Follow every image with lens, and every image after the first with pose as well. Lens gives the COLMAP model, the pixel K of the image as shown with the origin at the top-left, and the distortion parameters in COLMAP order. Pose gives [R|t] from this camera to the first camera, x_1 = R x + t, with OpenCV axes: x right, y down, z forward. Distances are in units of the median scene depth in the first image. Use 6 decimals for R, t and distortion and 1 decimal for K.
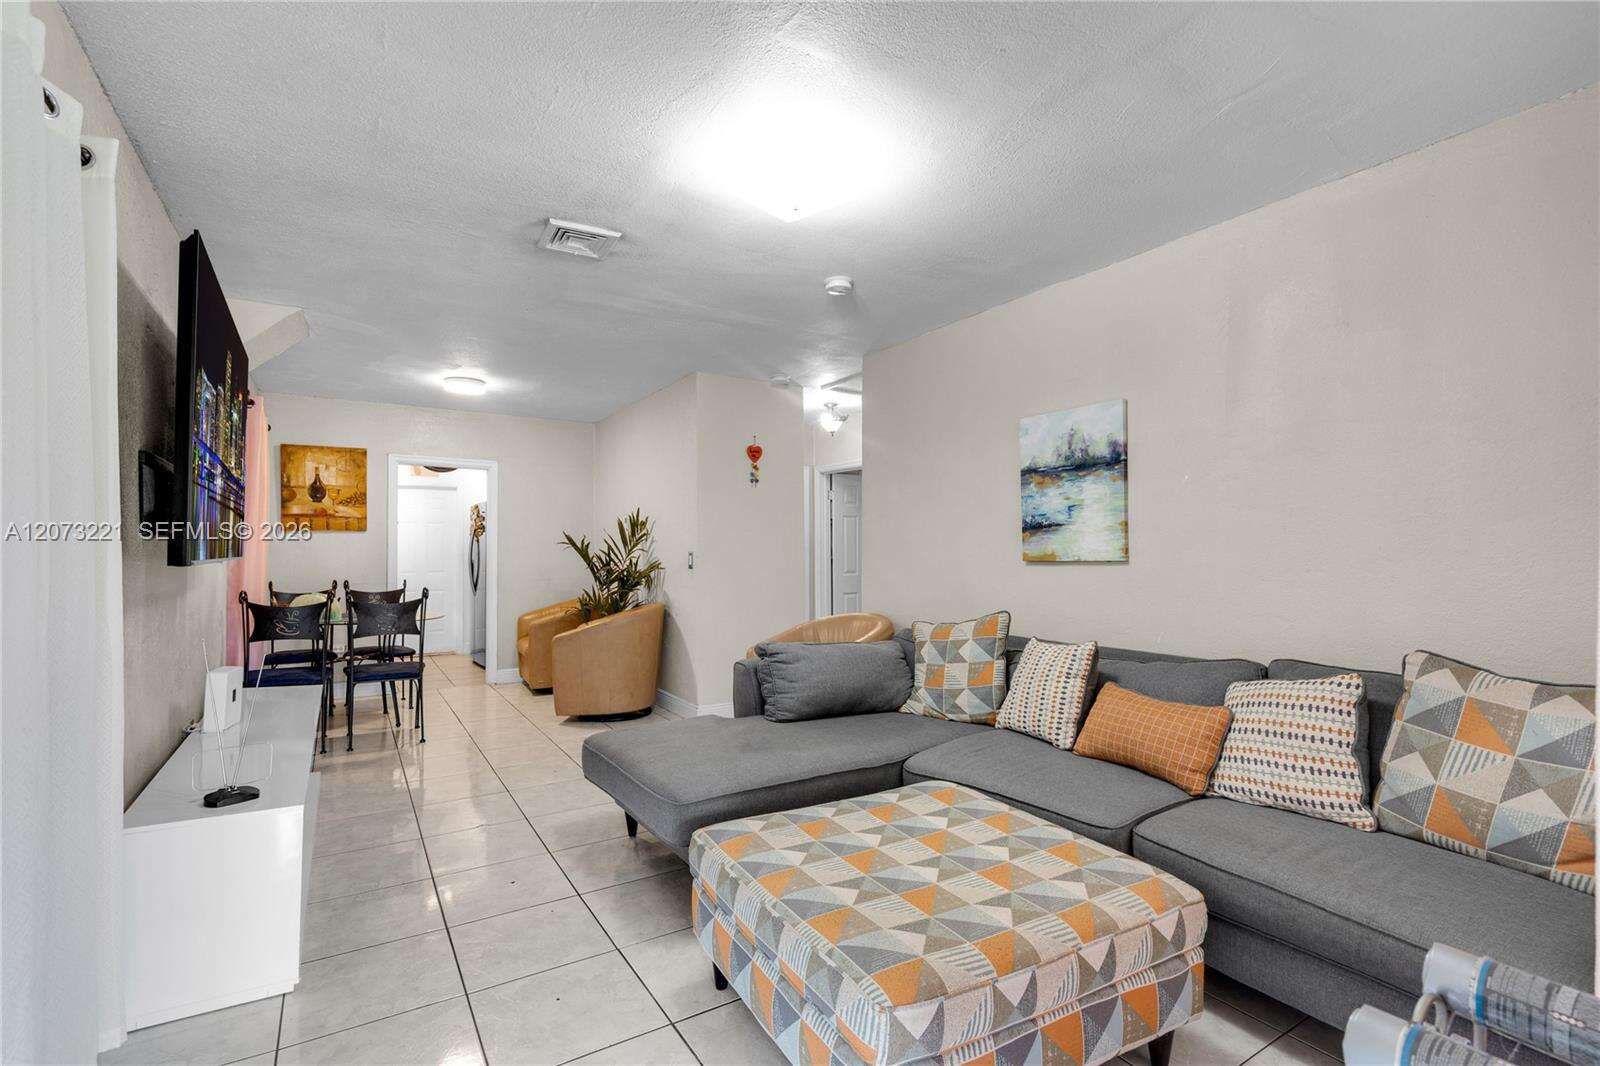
lens RADIAL K [[741.2, 0, 789.7], [0, 741.2, 541.1], [0, 0, 1]] dist [-0.001593, -0.000117]
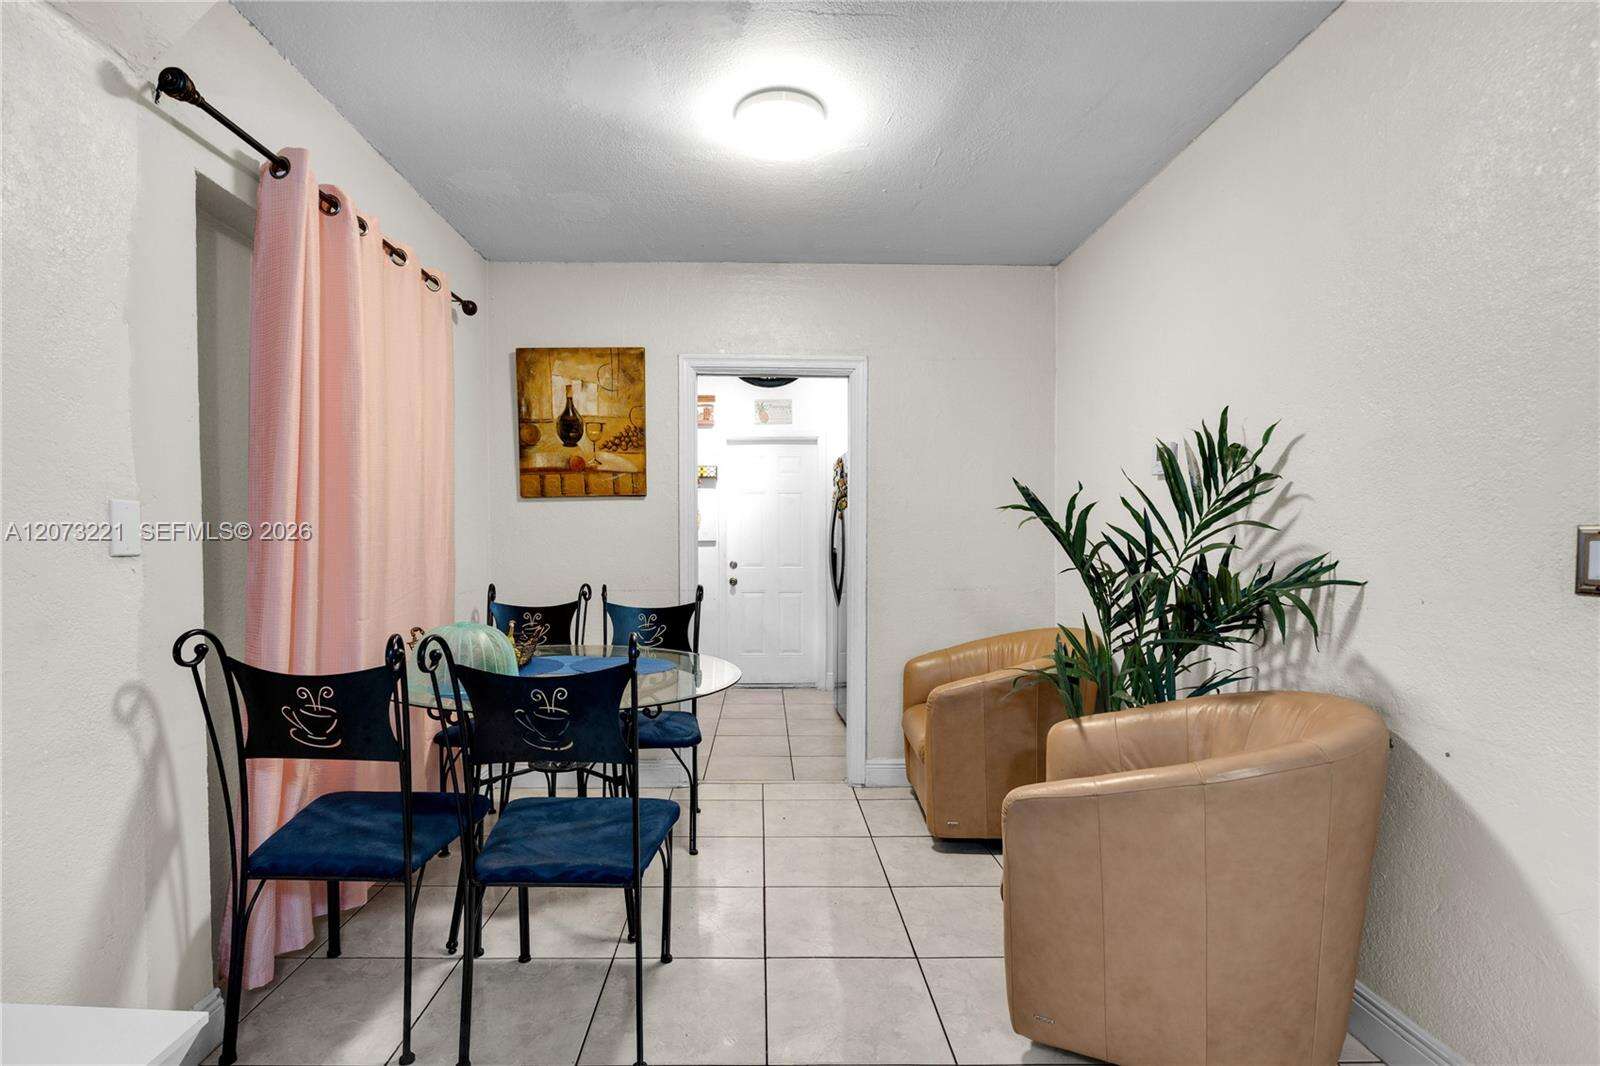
lens RADIAL K [[741.2, 0, 789.7], [0, 741.2, 541.1], [0, 0, 1]] dist [-0.001593, -0.000117]
pose [[0.873309, 0.002367, -0.487162, -0.211277], [0.004449, 0.999908, 0.012832, 0.013898], [0.487147, -0.013374, 0.873218, 0.582947]]
